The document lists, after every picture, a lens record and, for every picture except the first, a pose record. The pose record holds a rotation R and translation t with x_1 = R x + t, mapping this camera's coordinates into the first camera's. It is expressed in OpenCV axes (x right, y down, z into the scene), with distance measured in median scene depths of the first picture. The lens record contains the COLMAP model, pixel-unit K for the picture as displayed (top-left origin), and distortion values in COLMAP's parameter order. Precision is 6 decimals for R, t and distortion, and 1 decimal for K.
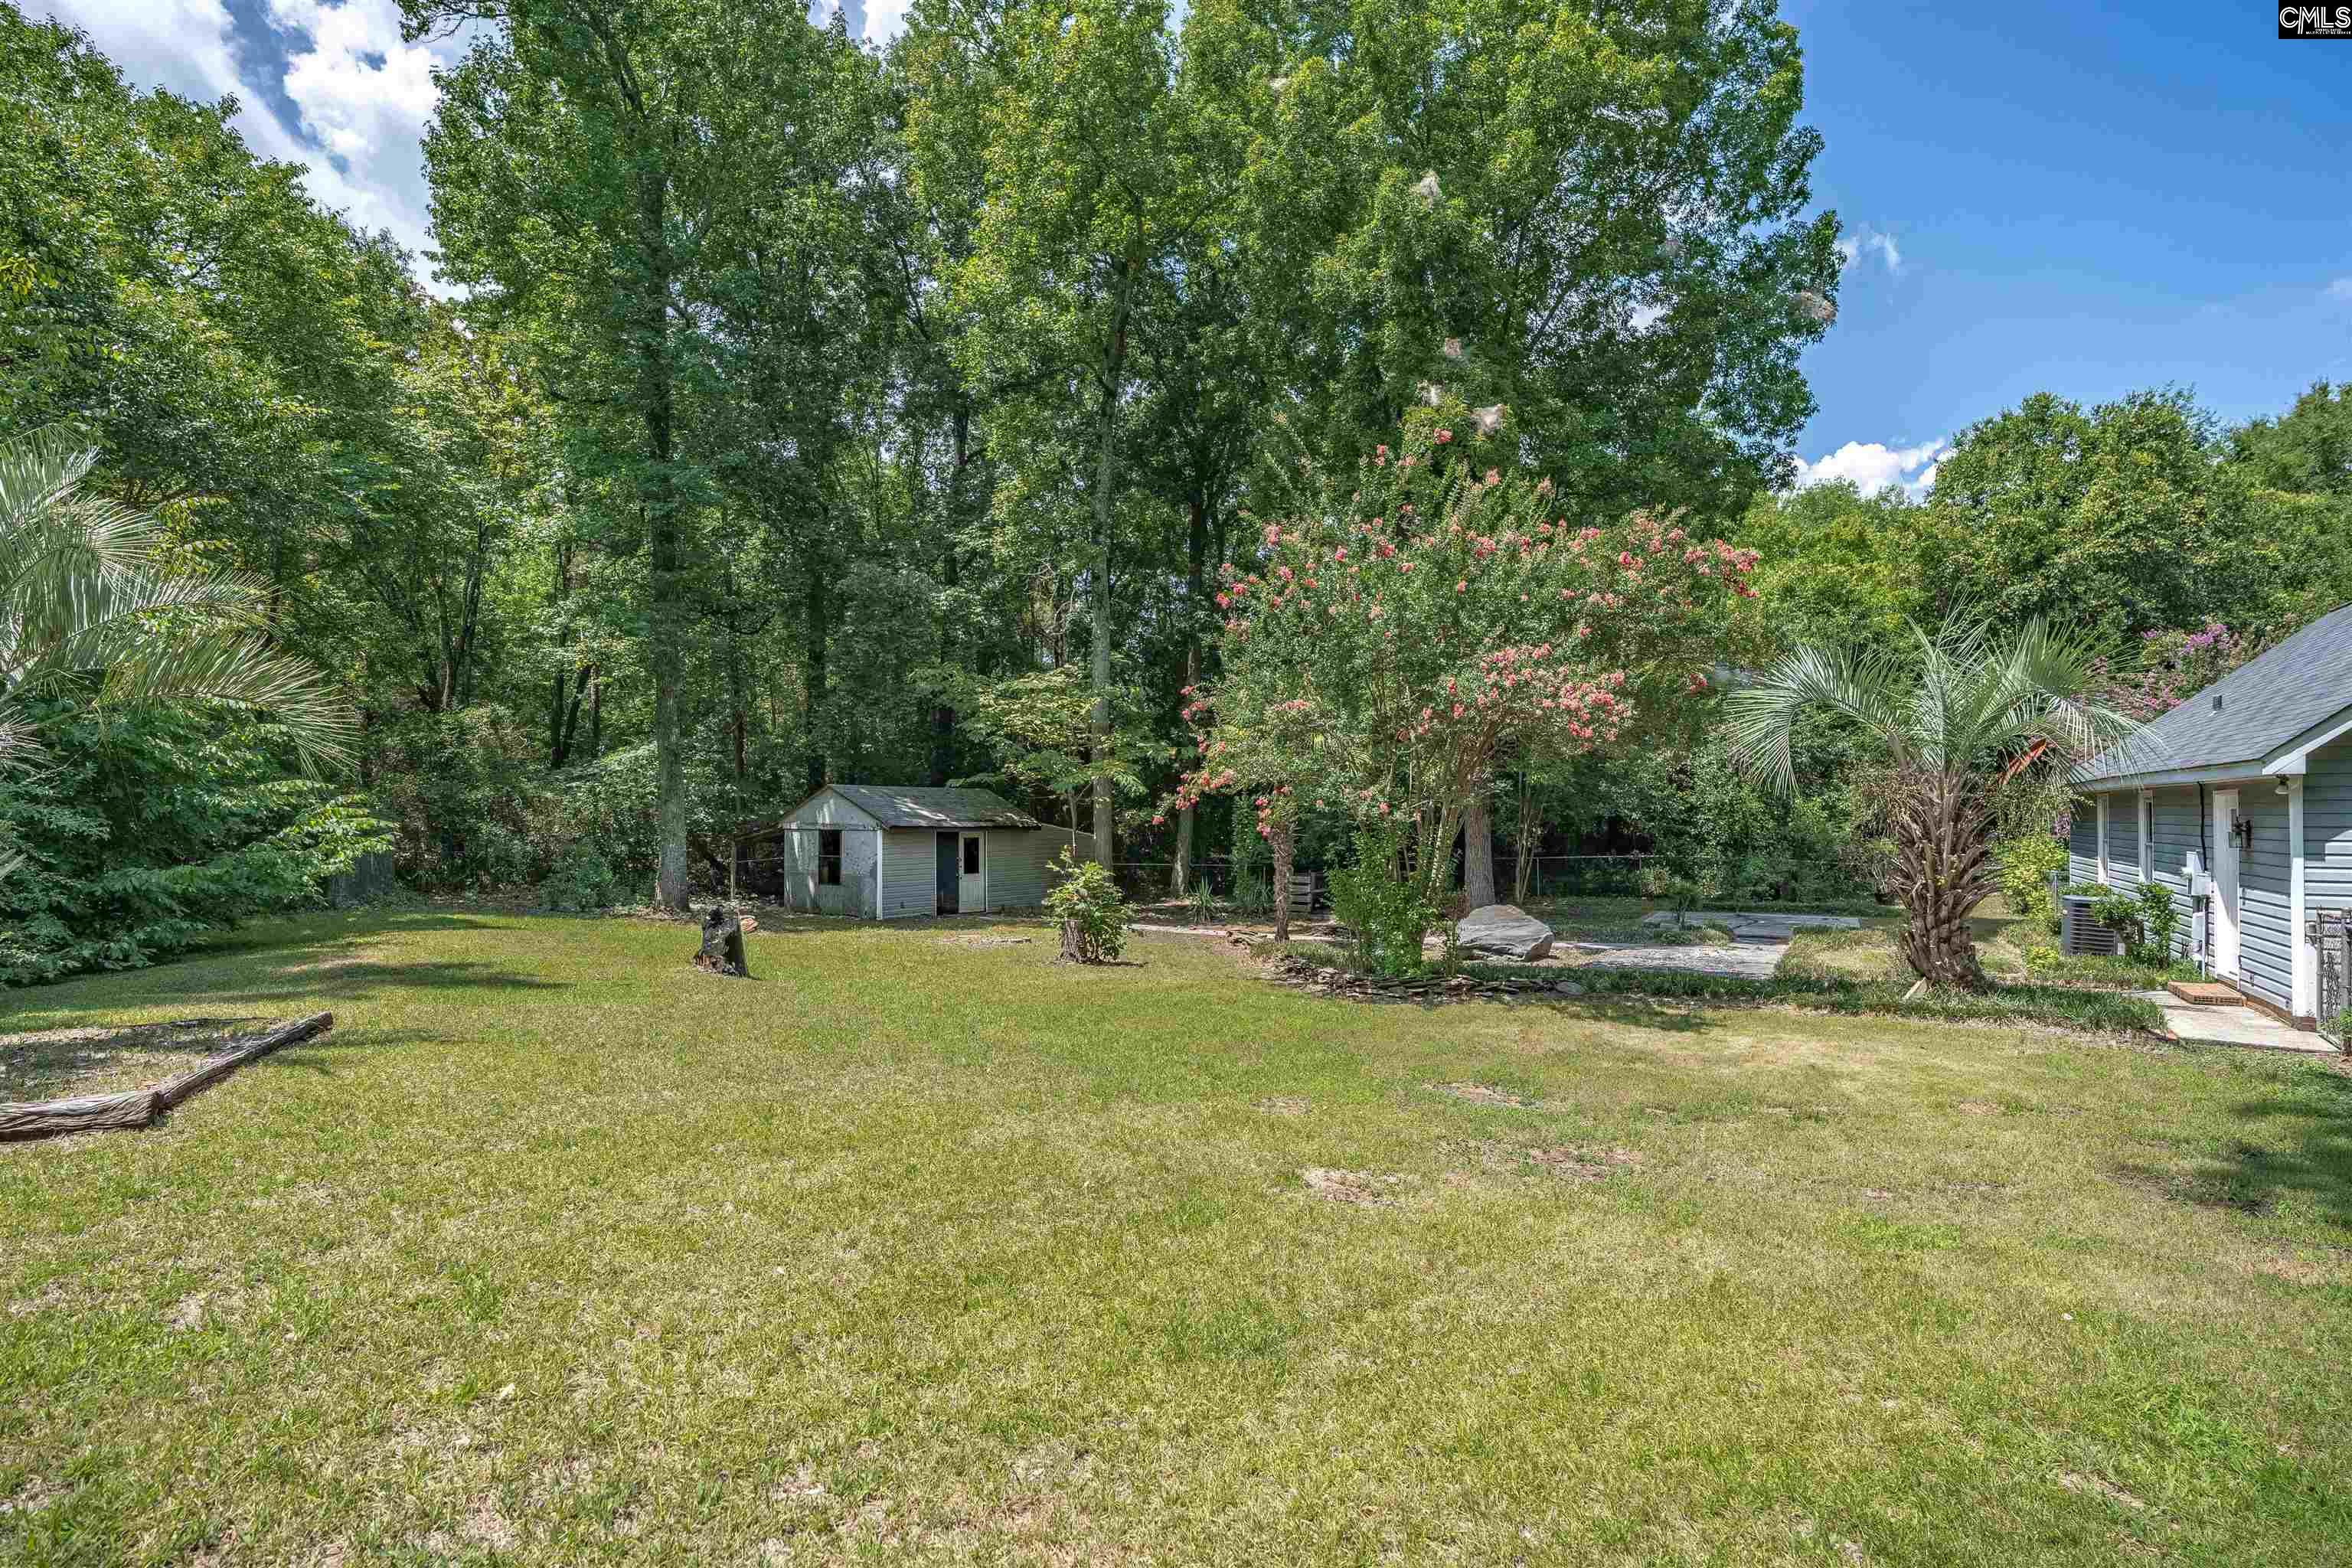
lens RADIAL K [[1111.2, 0, 1178.0], [0, 1111.2, 792.8], [0, 0, 1]] dist [-0.006972, 0.000802]
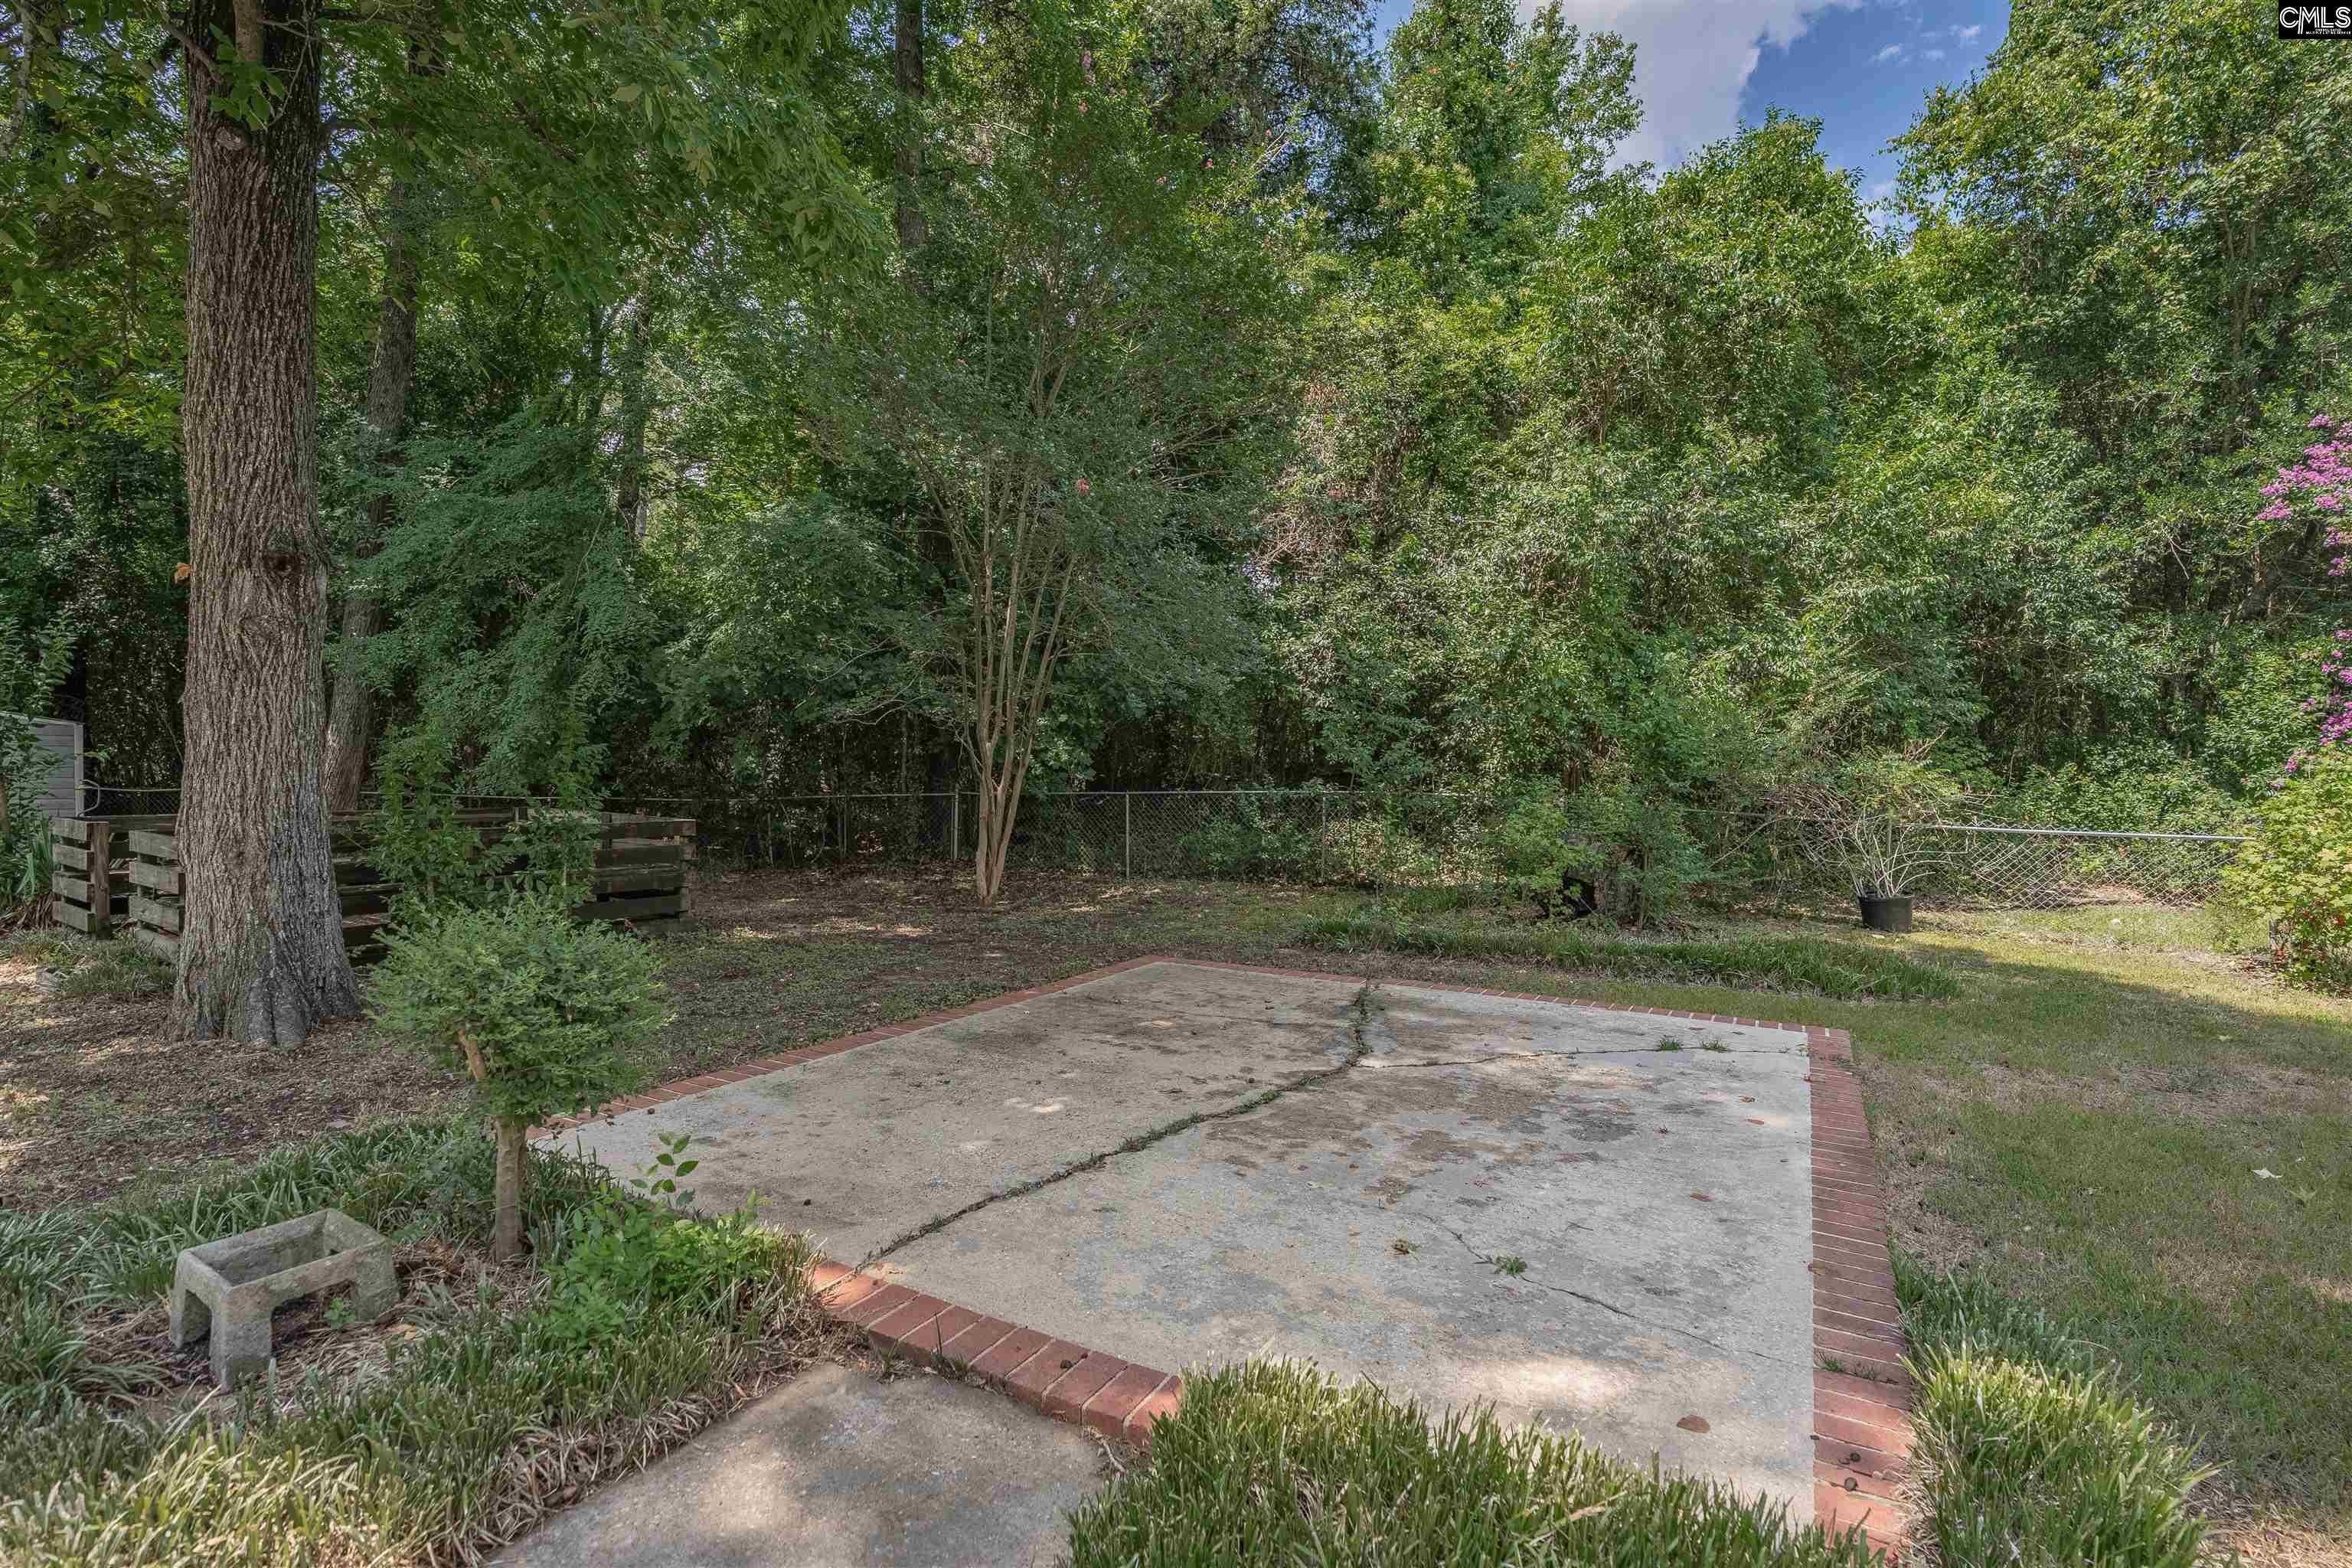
lens RADIAL K [[1111.2, 0, 1178.0], [0, 1111.2, 792.8], [0, 0, 1]] dist [-0.006972, 0.000802]
pose [[0.999292, 0.020177, 0.031750, 0.471972], [-0.021569, 0.998793, 0.044122, 0.053801], [-0.030821, -0.044775, 0.998522, 0.773933]]
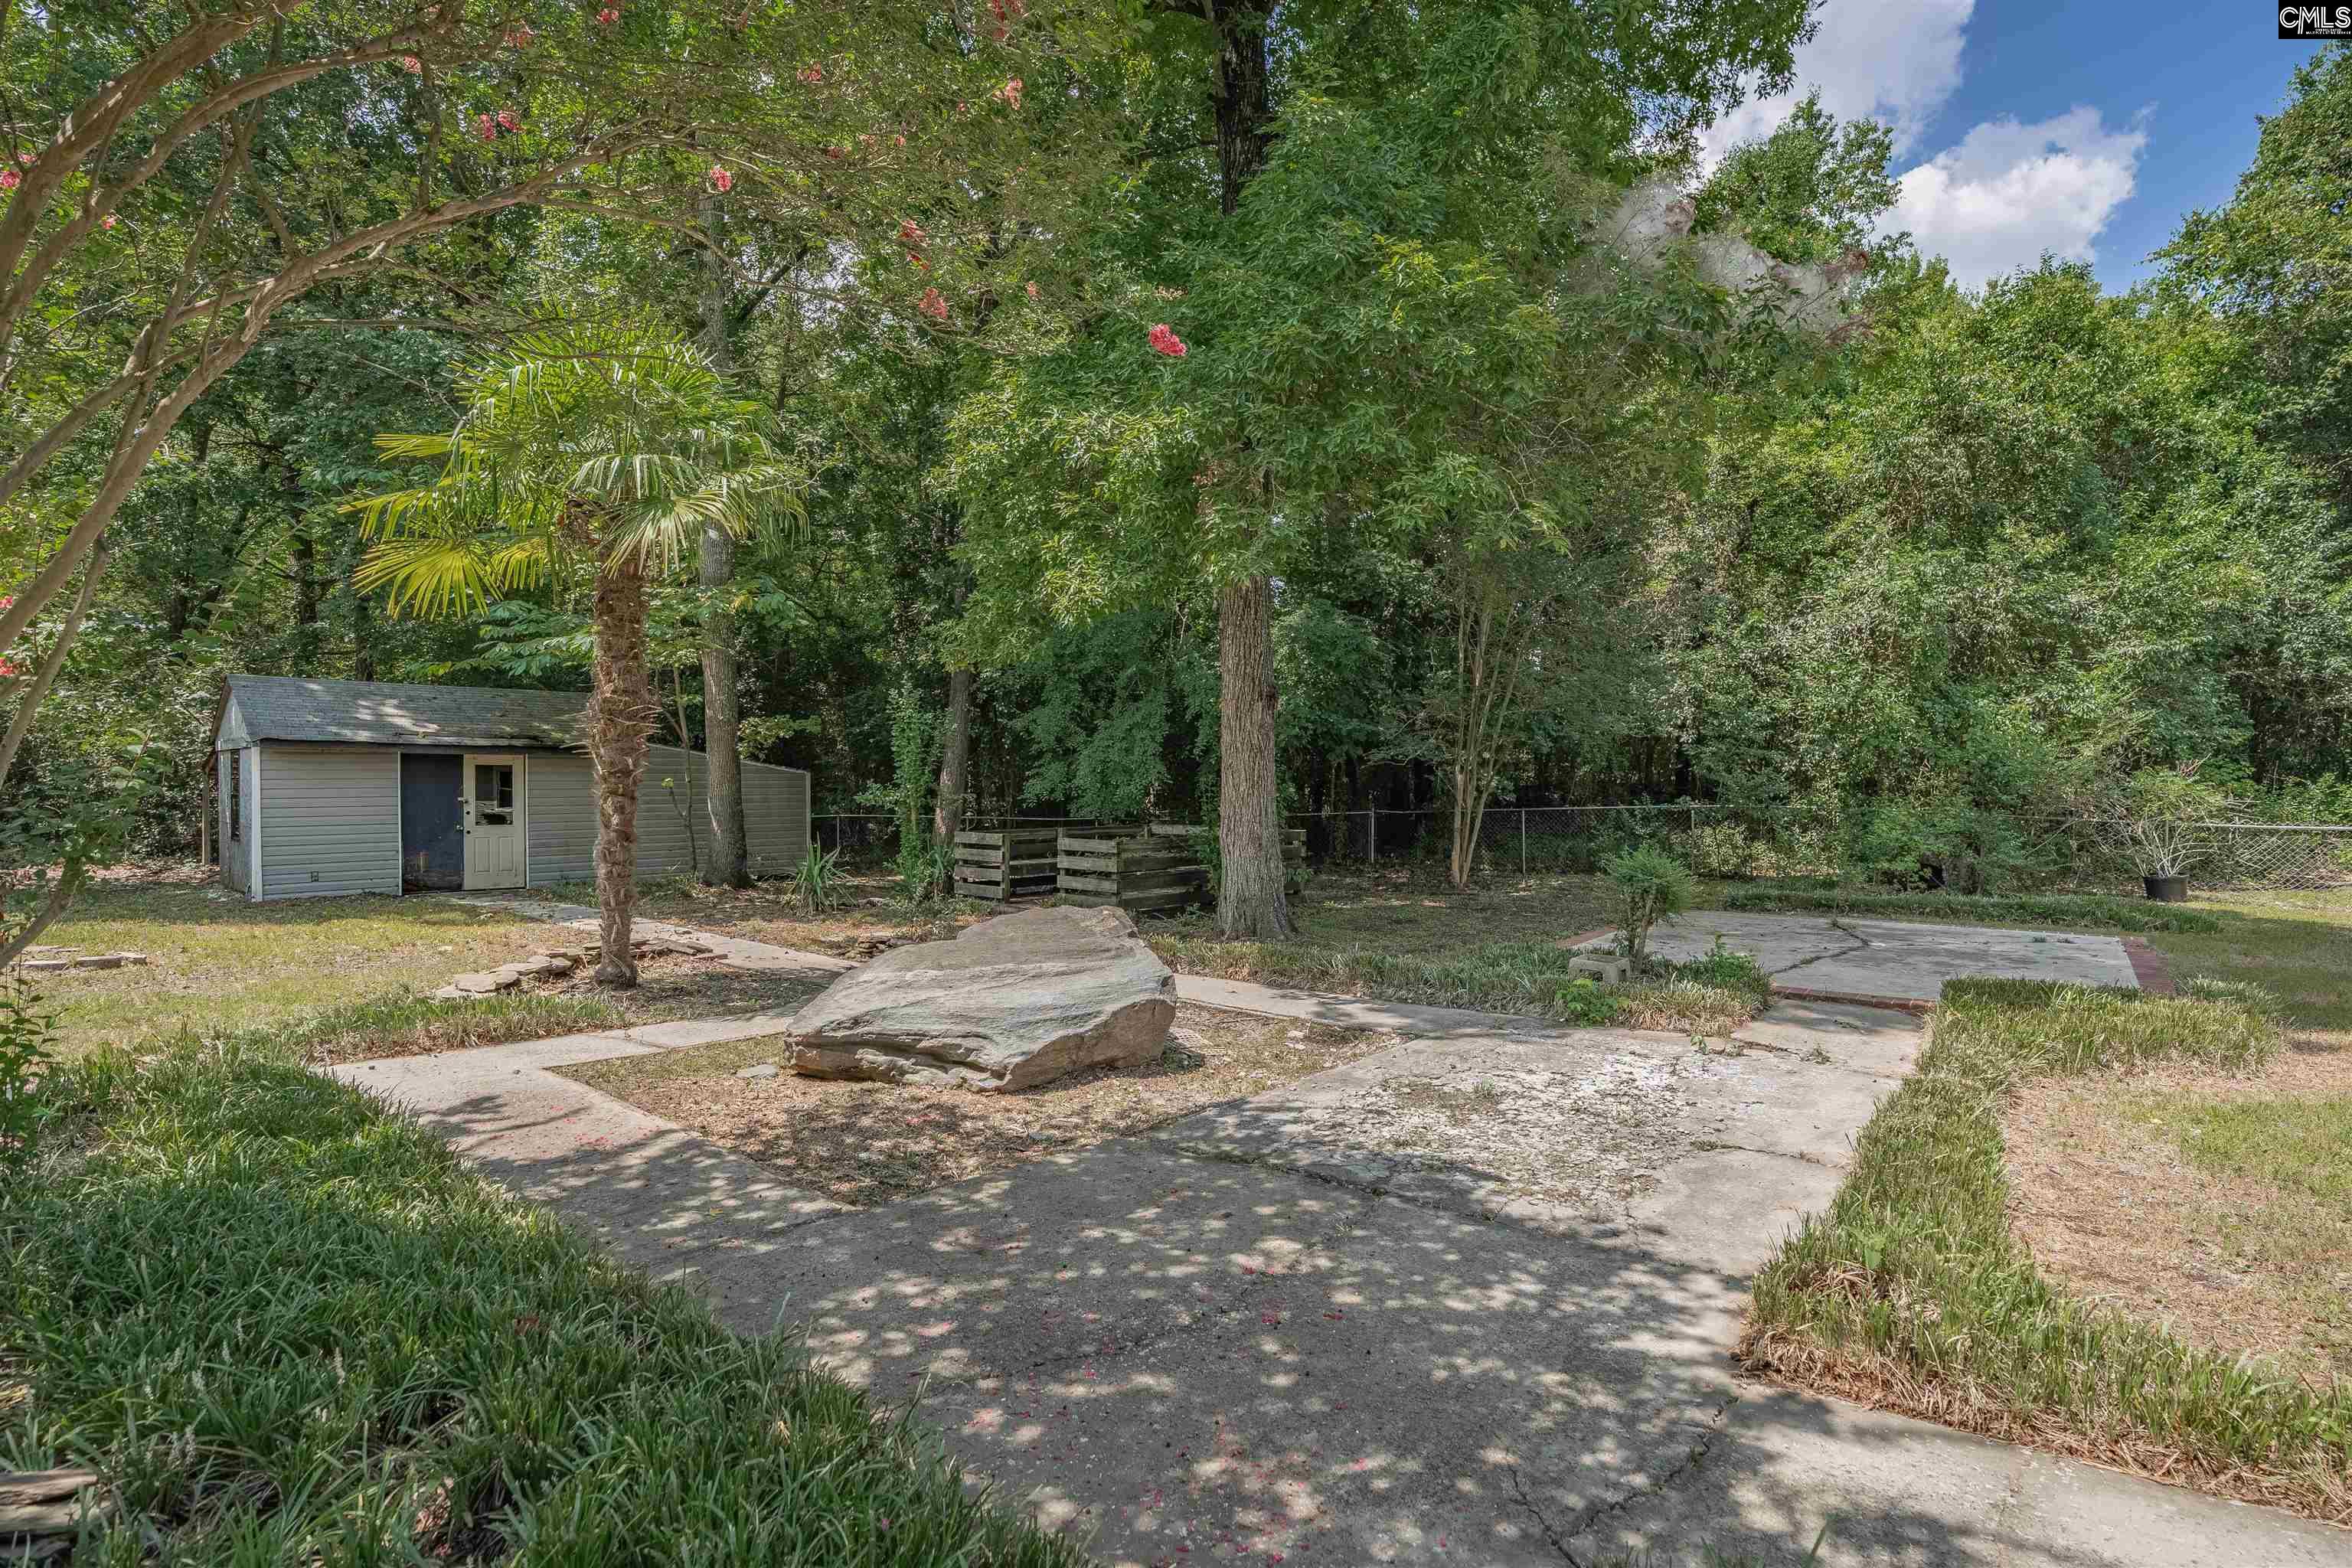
lens RADIAL K [[1119.3, 0, 1192.8], [0, 1119.3, 794.8], [0, 0, 1]] dist [-0.007087, 0.000107]
pose [[0.993427, 0.004444, -0.114384, 0.308279], [-0.000839, 0.999502, 0.031552, 0.045088], [0.114467, -0.031249, 0.992935, 0.538074]]
